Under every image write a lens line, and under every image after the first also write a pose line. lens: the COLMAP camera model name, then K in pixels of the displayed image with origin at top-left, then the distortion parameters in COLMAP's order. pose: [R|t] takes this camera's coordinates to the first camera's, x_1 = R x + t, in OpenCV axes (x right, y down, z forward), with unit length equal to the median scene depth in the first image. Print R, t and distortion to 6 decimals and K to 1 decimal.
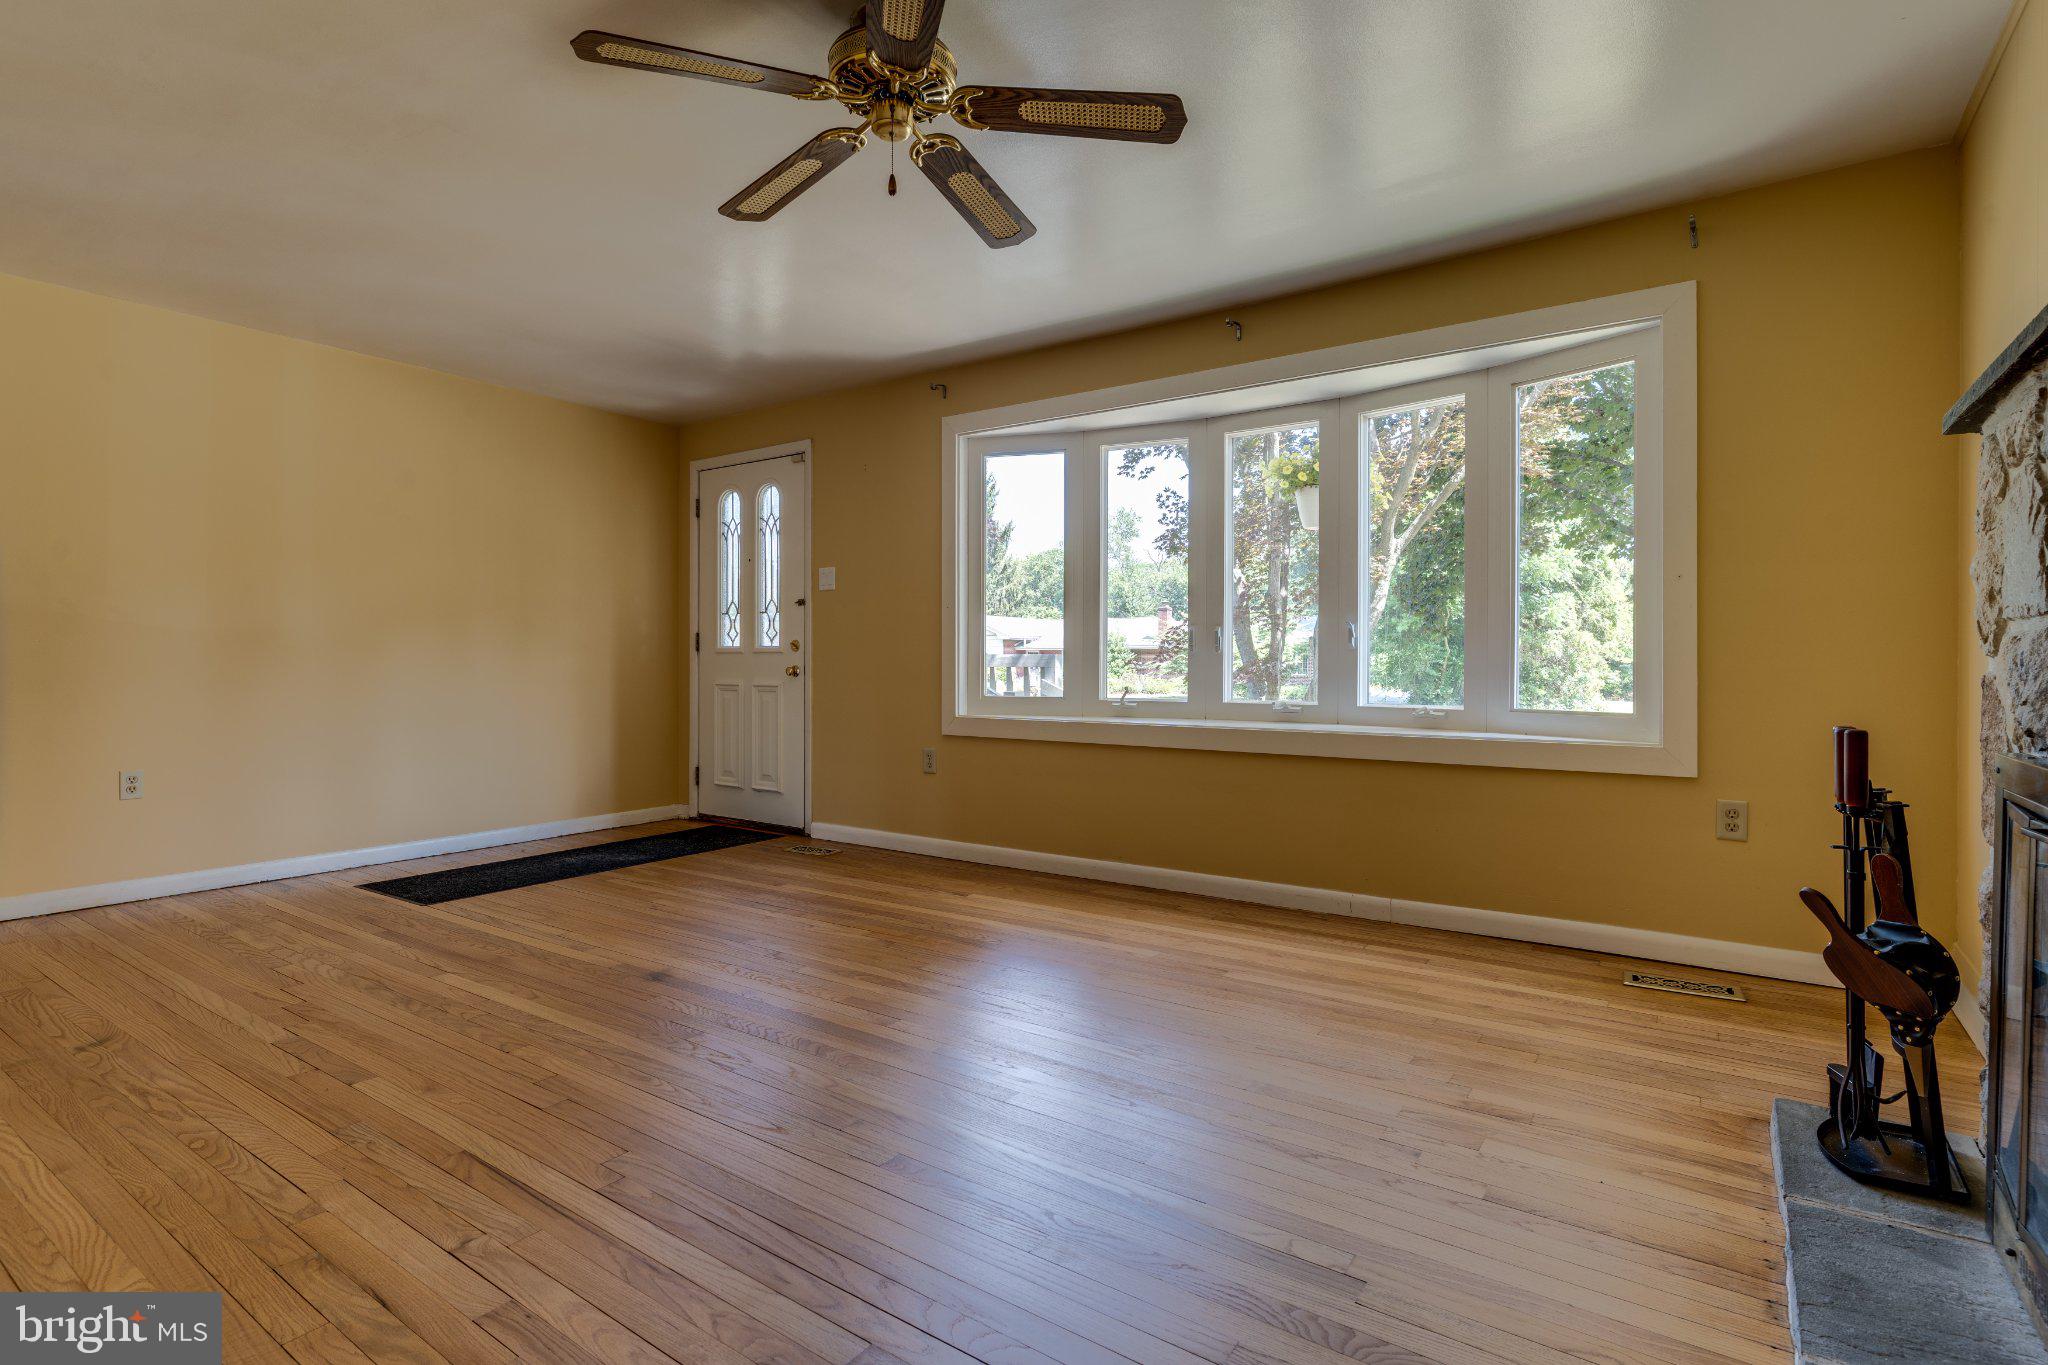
lens RADIAL K [[978.7, 0, 1019.2], [0, 978.7, 680.9], [0, 0, 1]] dist [0.001539, 0.000597]
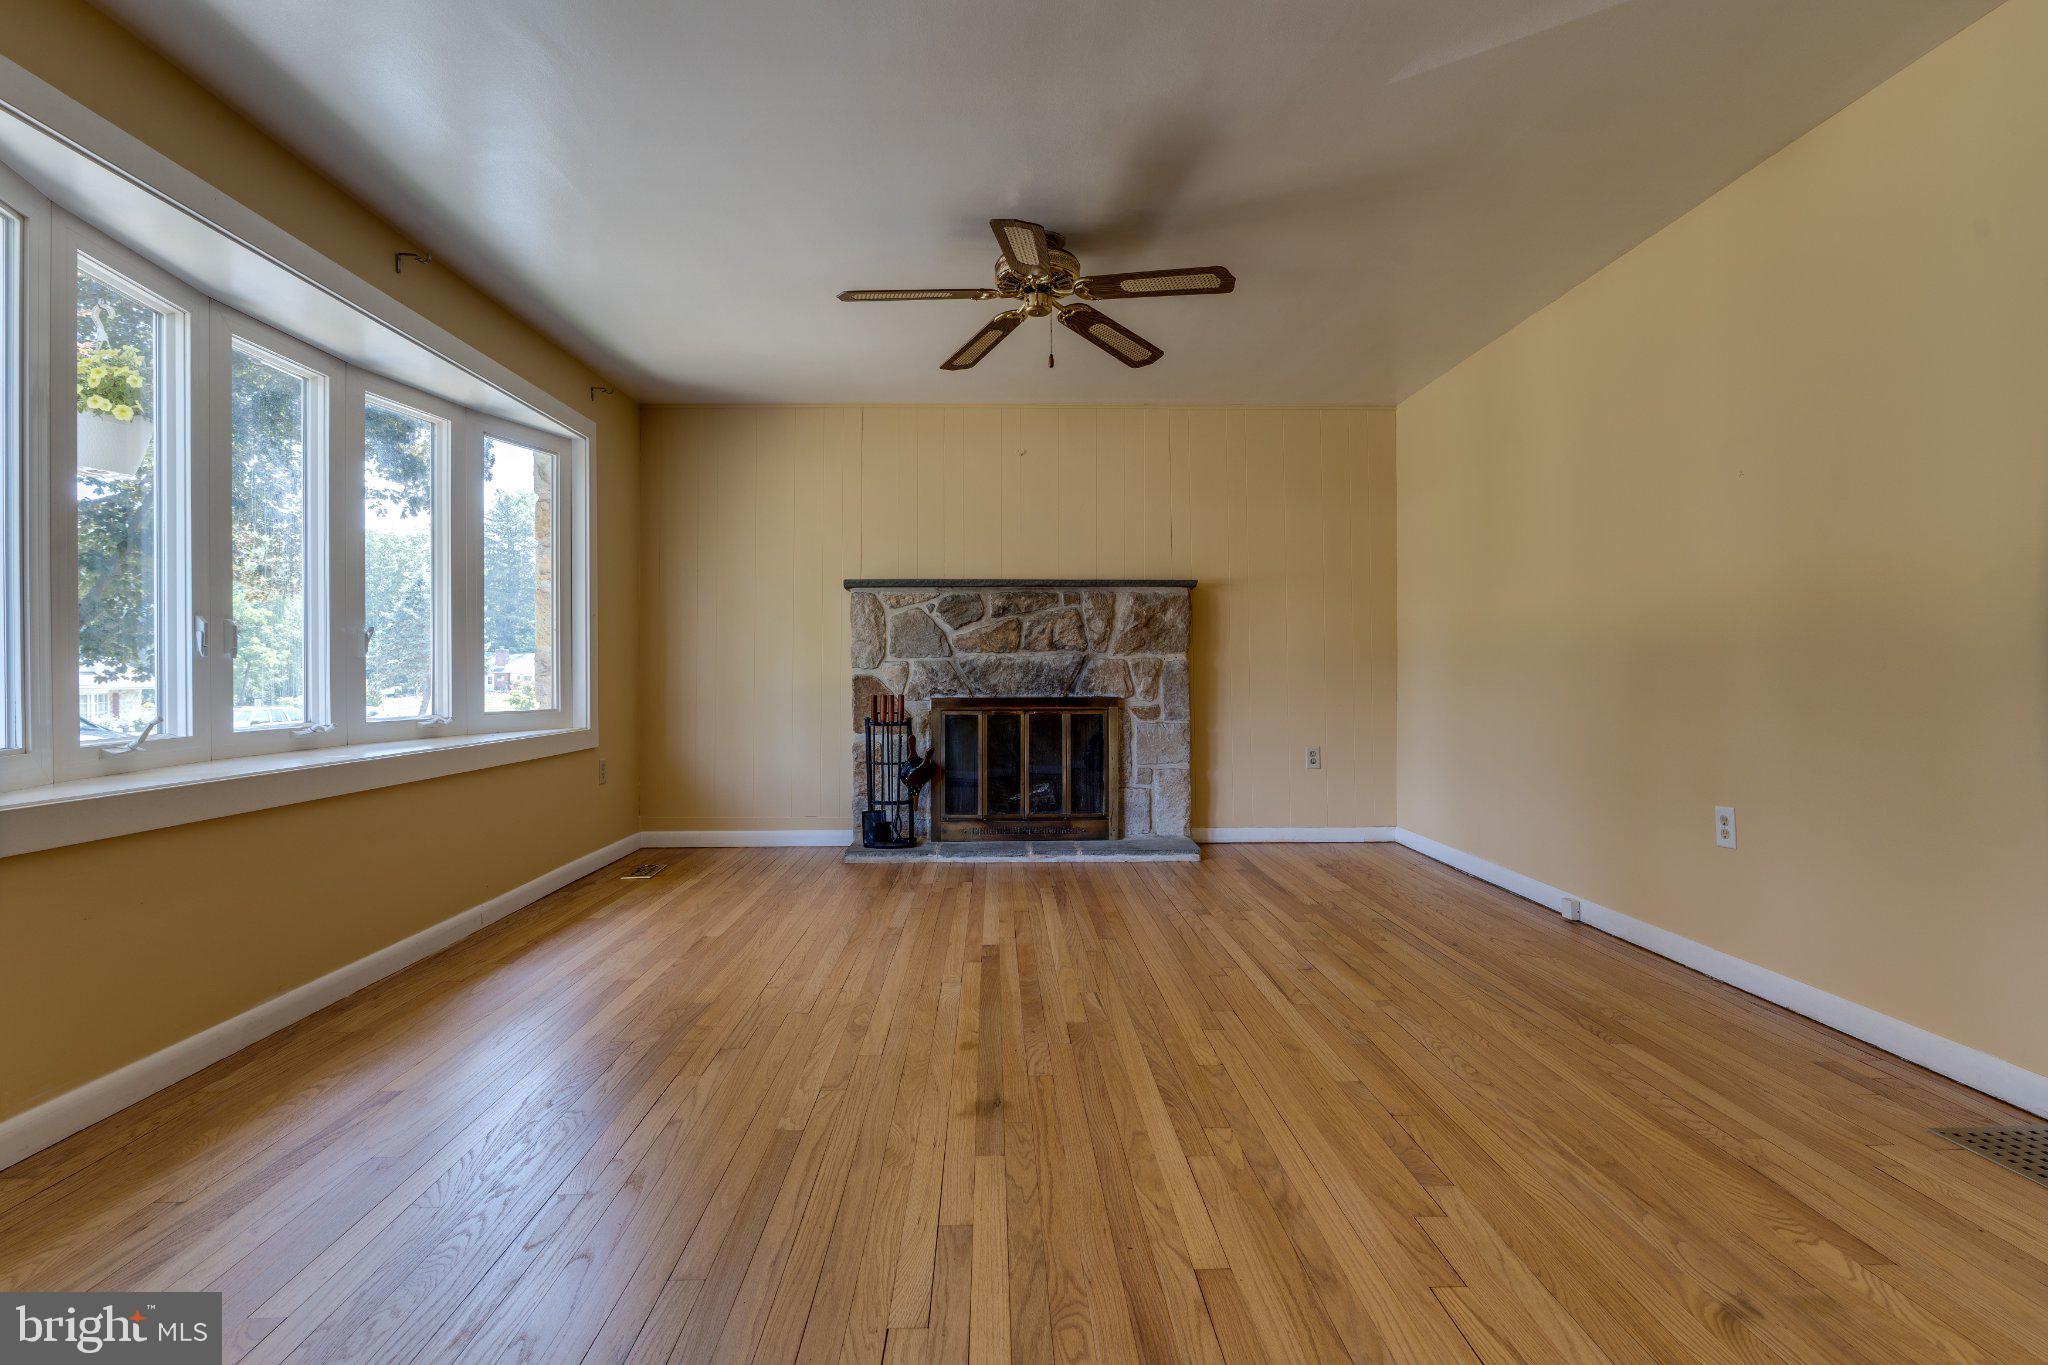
lens RADIAL K [[973.6, 0, 1024.5], [0, 973.6, 674.3], [0, 0, 1]] dist [0.001472, 0.000260]
pose [[-0.596988, -0.001771, 0.802248, -1.145754], [0.018176, 0.999711, 0.015733, -0.032597], [-0.802044, 0.023974, -0.596784, 1.669898]]
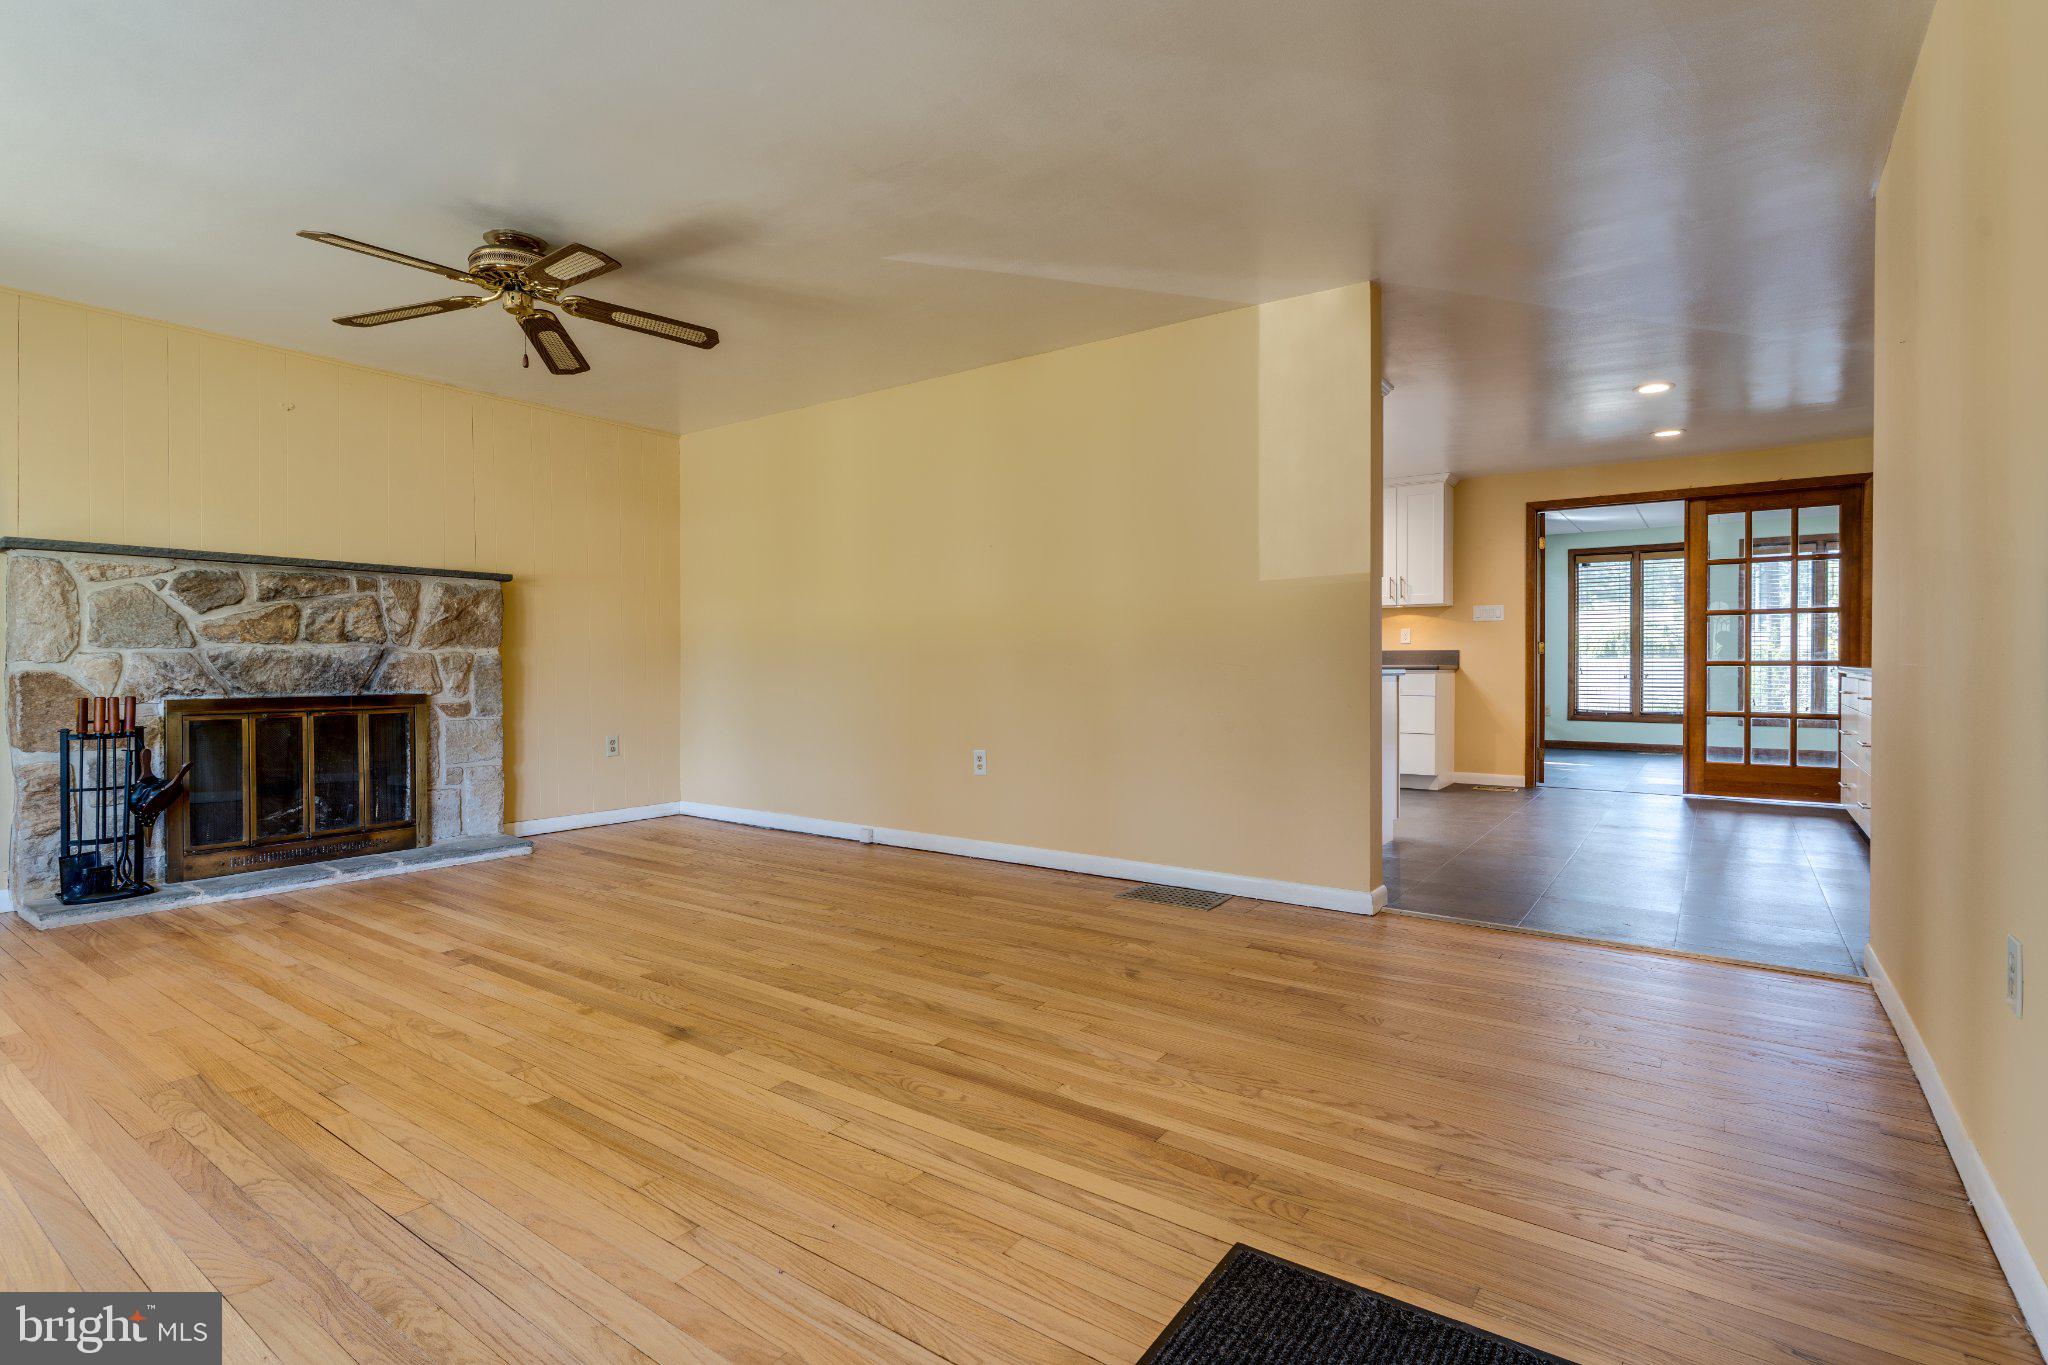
lens RADIAL K [[978.7, 0, 1019.2], [0, 978.7, 680.9], [0, 0, 1]] dist [0.001539, 0.000597]
pose [[-0.999943, 0.000397, 0.010671, -0.805881], [0.000791, 0.999319, 0.036904, -0.044246], [-0.010649, 0.036910, -0.999262, 2.197103]]
